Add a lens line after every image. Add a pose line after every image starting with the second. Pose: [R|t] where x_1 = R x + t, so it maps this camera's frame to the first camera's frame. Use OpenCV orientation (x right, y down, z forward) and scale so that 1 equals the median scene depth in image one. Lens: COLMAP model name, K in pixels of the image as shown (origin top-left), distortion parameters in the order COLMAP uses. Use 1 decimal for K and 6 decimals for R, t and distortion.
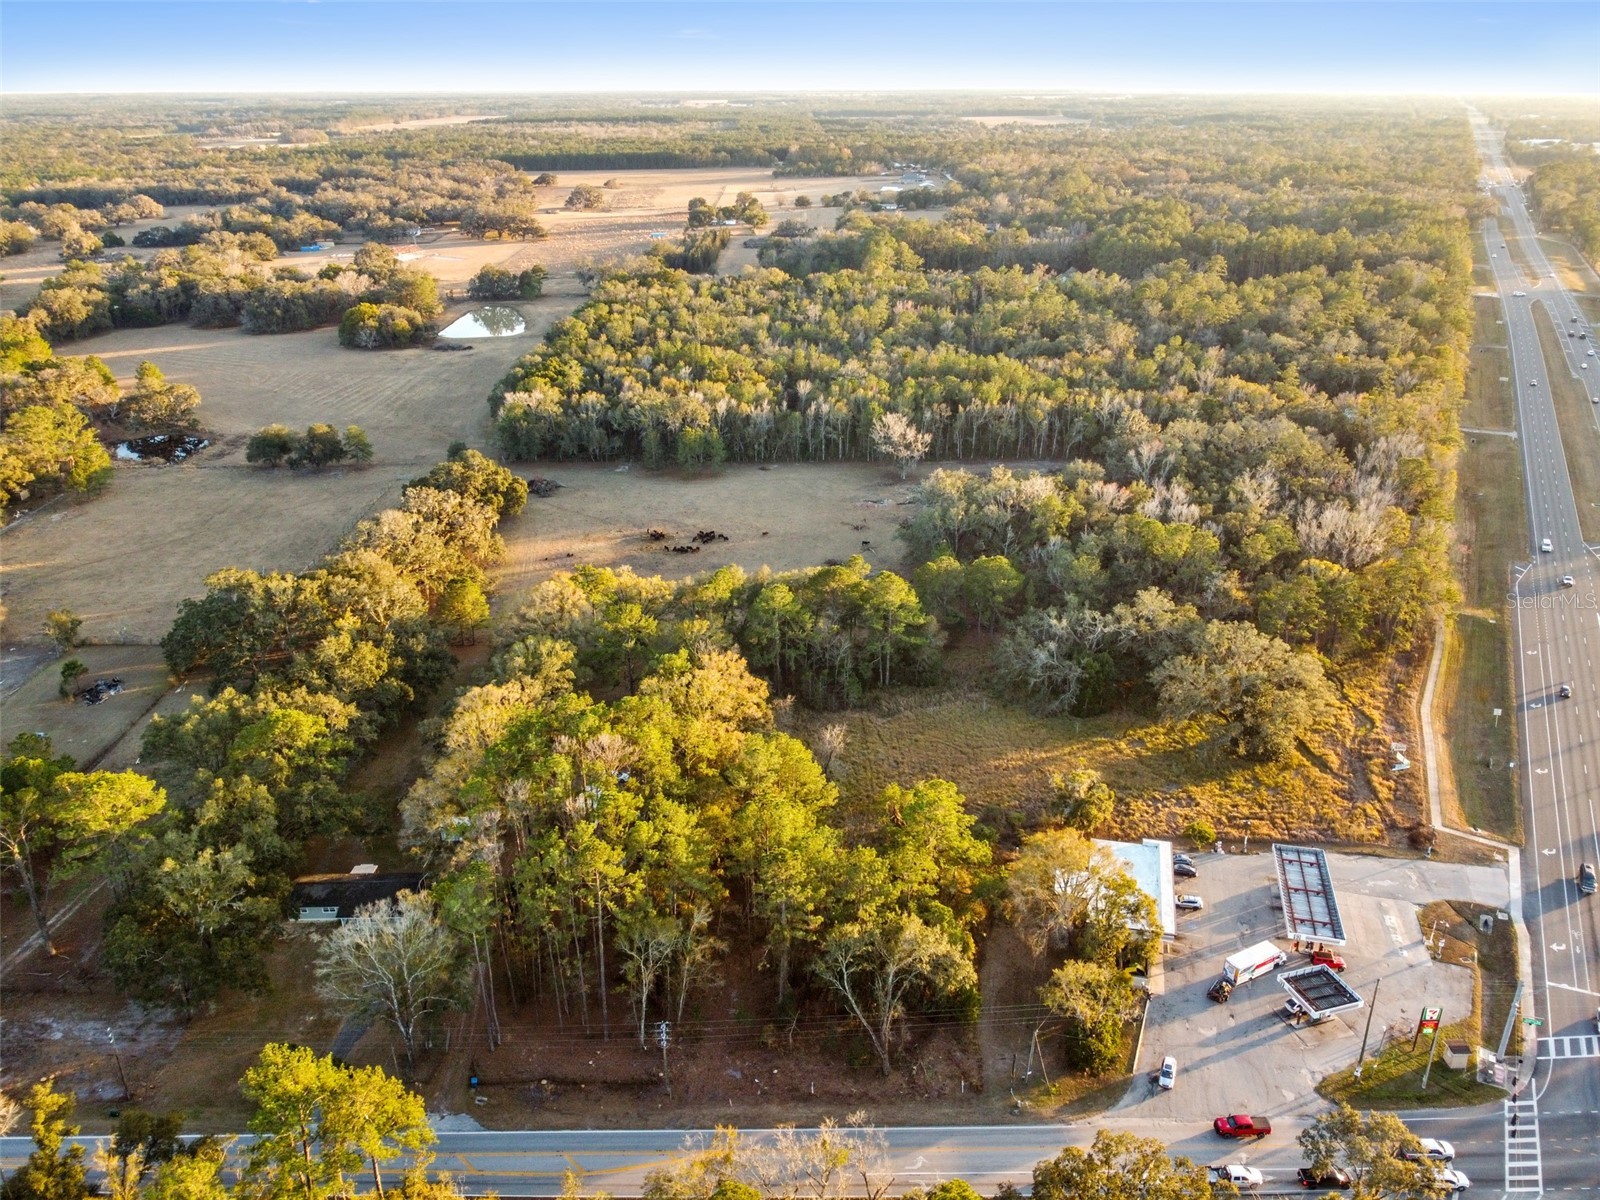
lens RADIAL K [[1220.8, 0, 800.0], [0, 1220.8, 600.0], [0, 0, 1]] dist [-0.000107, -0.002371]
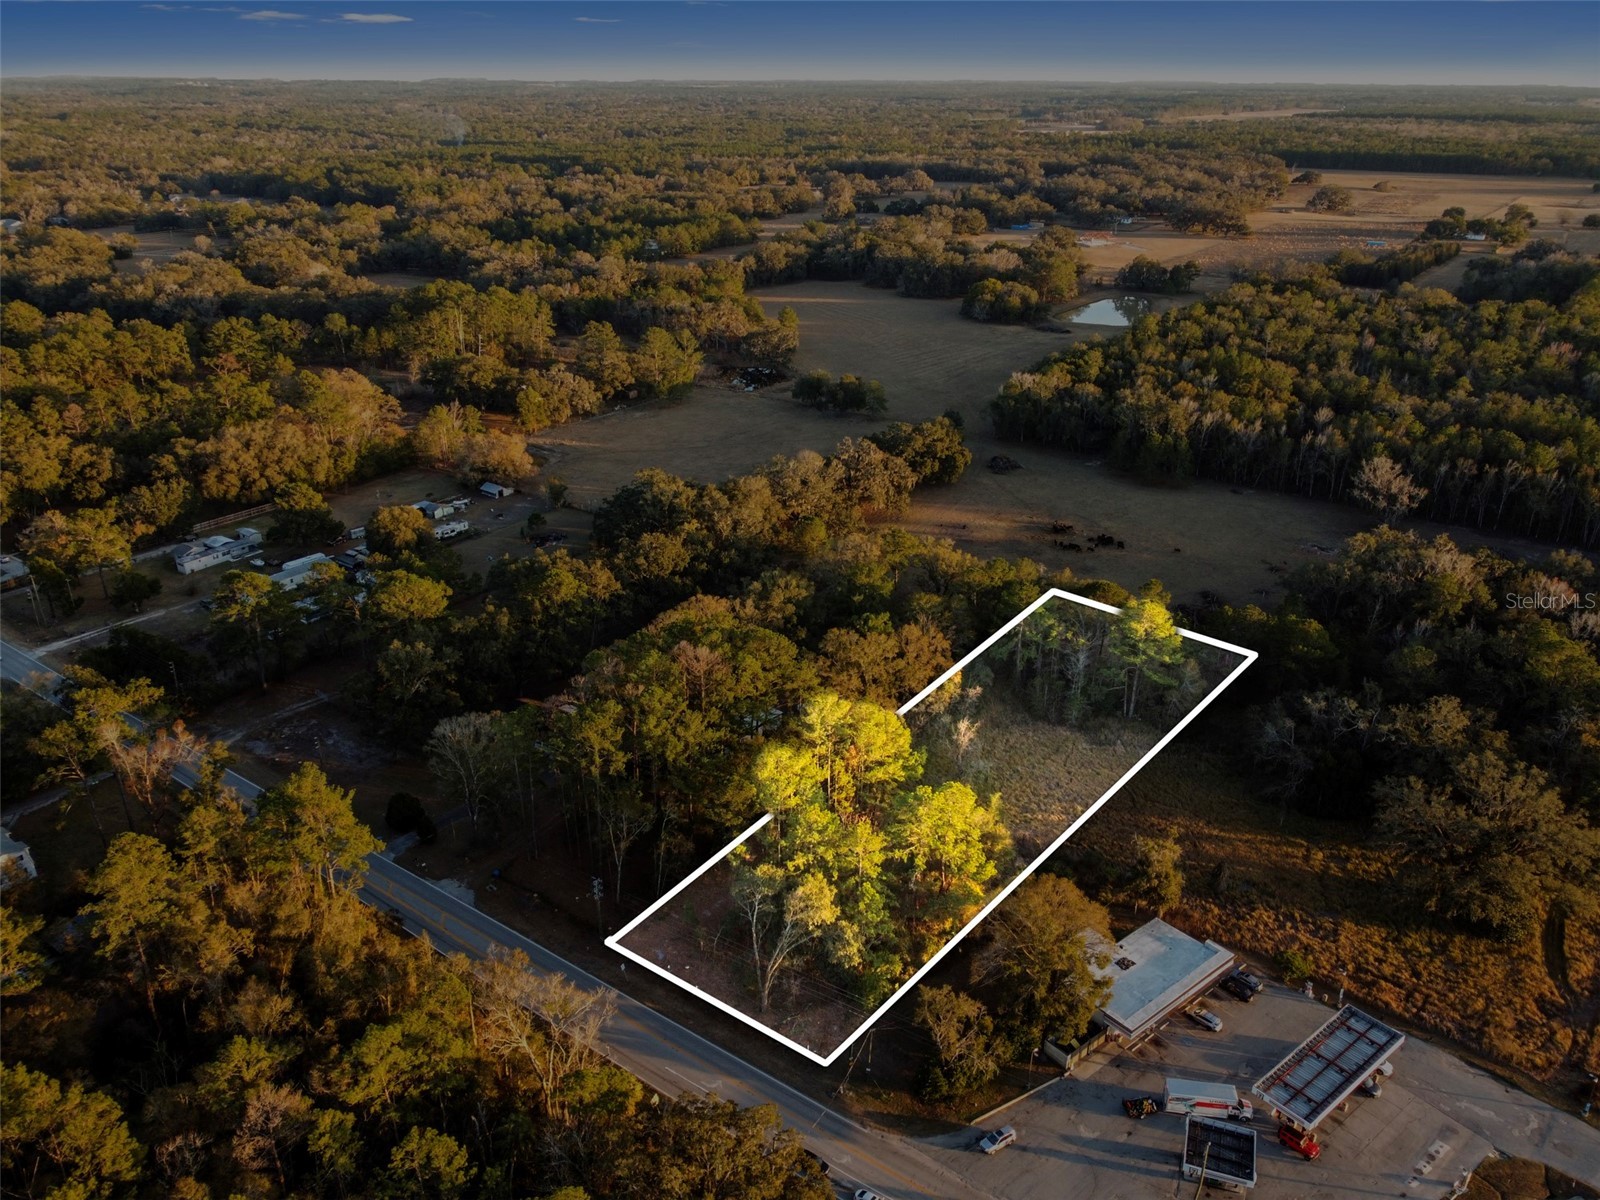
lens RADIAL K [[1220.8, 0, 800.0], [0, 1220.8, 600.0], [0, 0, 1]] dist [-0.000107, -0.002371]
pose [[0.800253, 0.246161, -0.546809, 0.139380], [-0.242514, 0.966817, 0.080321, -0.012476], [0.548437, 0.068332, 0.833396, 0.024652]]
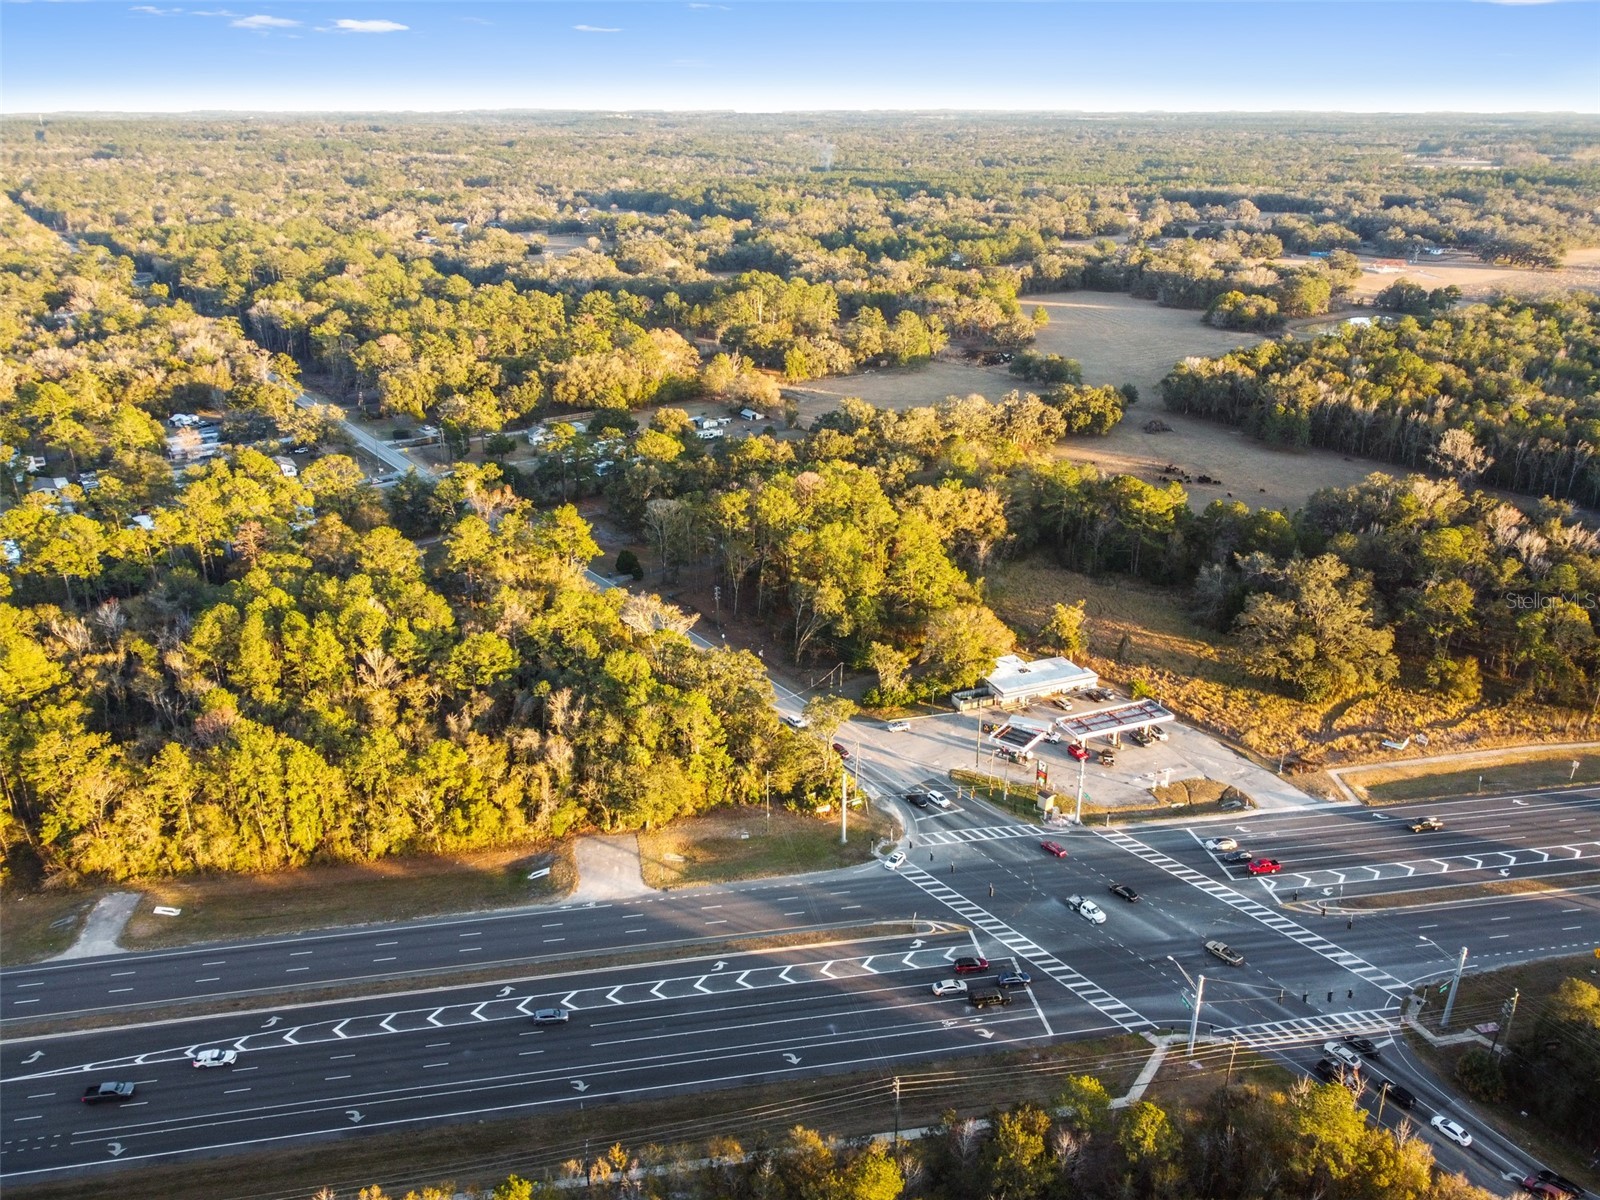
lens RADIAL K [[1248.7, 0, 800.0], [0, 1248.7, 600.0], [0, 0, 1]] dist [-0.007383, -0.004408]
pose [[0.587448, 0.305165, -0.749519, 0.331403], [-0.320613, 0.938152, 0.130680, 0.013596], [0.743042, 0.163538, 0.648956, -0.044958]]
